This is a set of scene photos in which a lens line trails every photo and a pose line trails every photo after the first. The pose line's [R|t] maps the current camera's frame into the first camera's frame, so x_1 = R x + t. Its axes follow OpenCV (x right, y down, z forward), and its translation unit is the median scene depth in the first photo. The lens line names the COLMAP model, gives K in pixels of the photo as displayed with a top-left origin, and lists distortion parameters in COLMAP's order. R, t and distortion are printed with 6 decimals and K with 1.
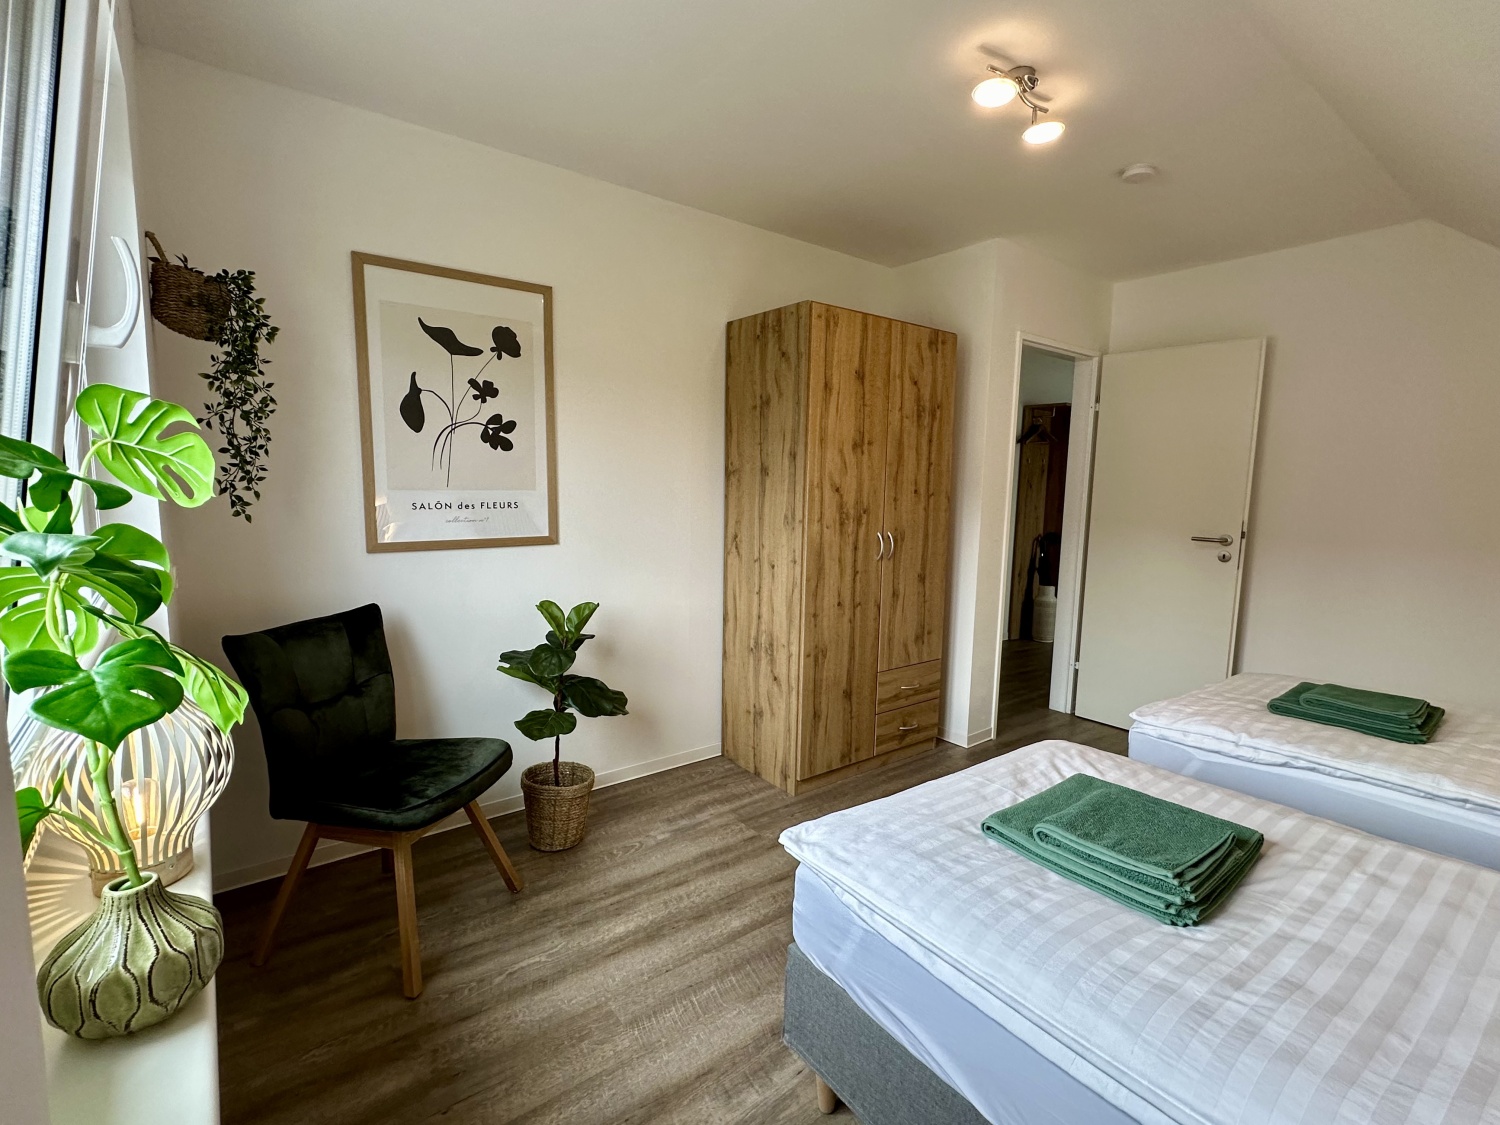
lens RADIAL K [[703.1, 0, 750.0], [0, 703.1, 562.5], [0, 0, 1]] dist [-0.000785, -0.000097]
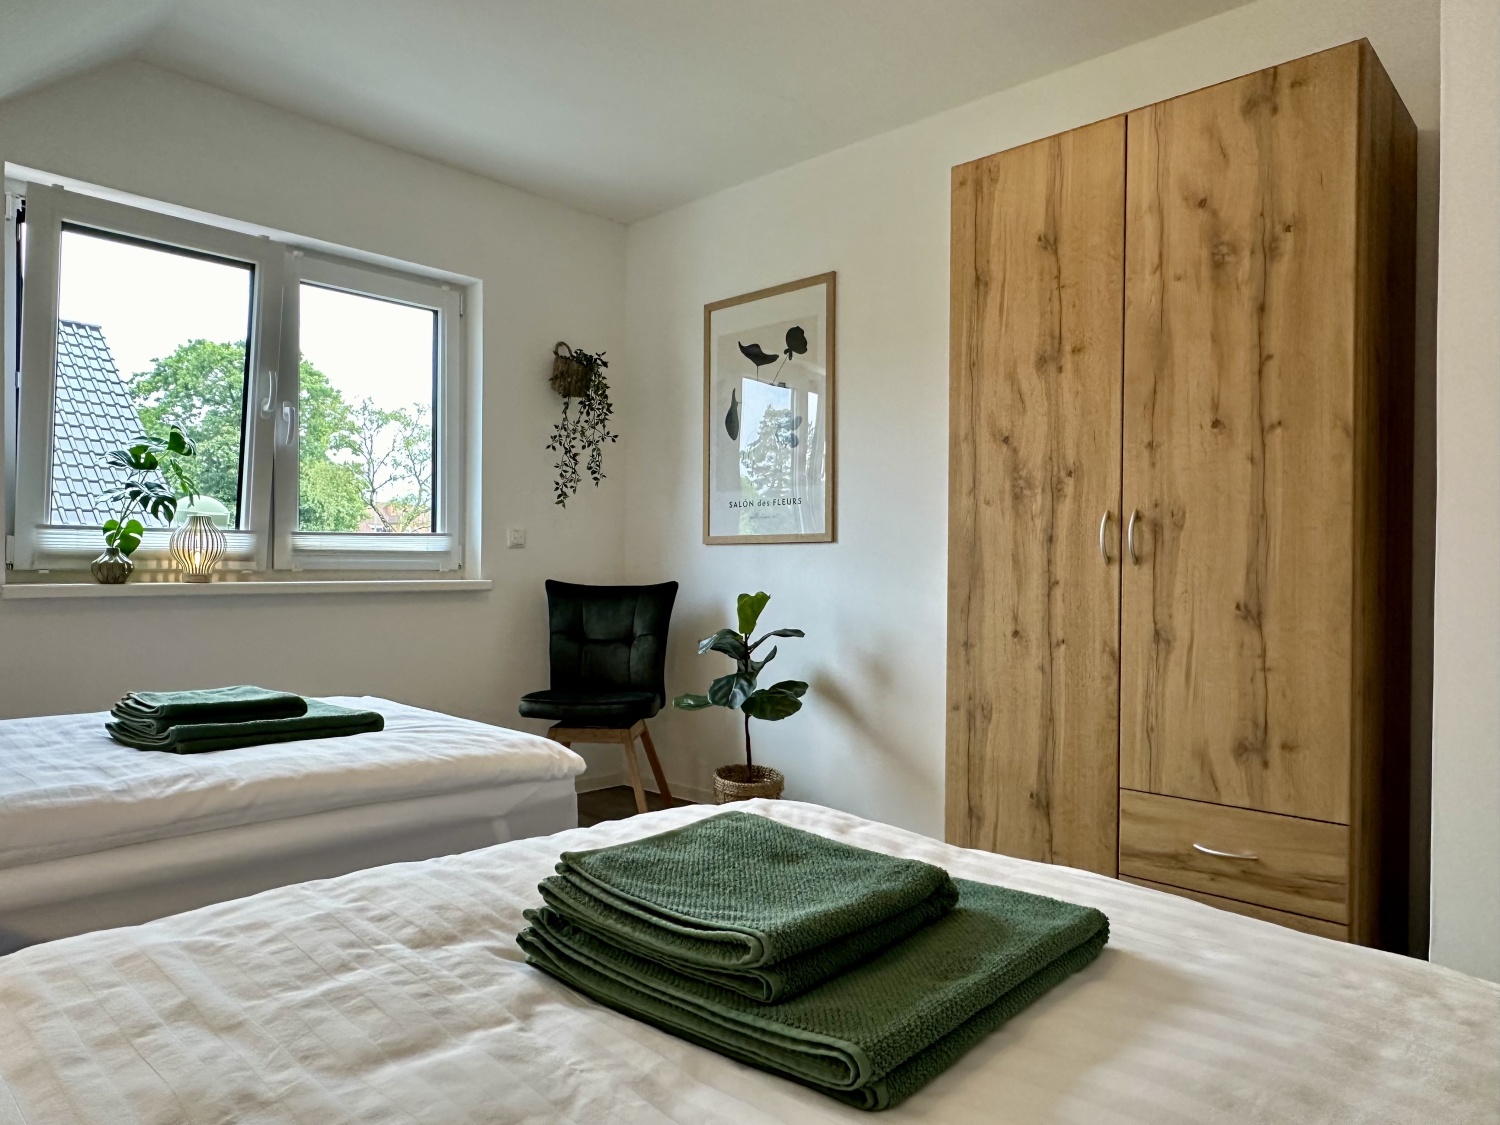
lens RADIAL K [[961.8, 0, 750.0], [0, 961.8, 562.5], [0, 0, 1]] dist [-0.000436, -0.000267]
pose [[0.174960, -0.017540, -0.984419, 0.888163], [-0.119605, 0.992058, -0.038933, 0.058345], [0.977284, 0.124553, 0.171473, 0.651547]]
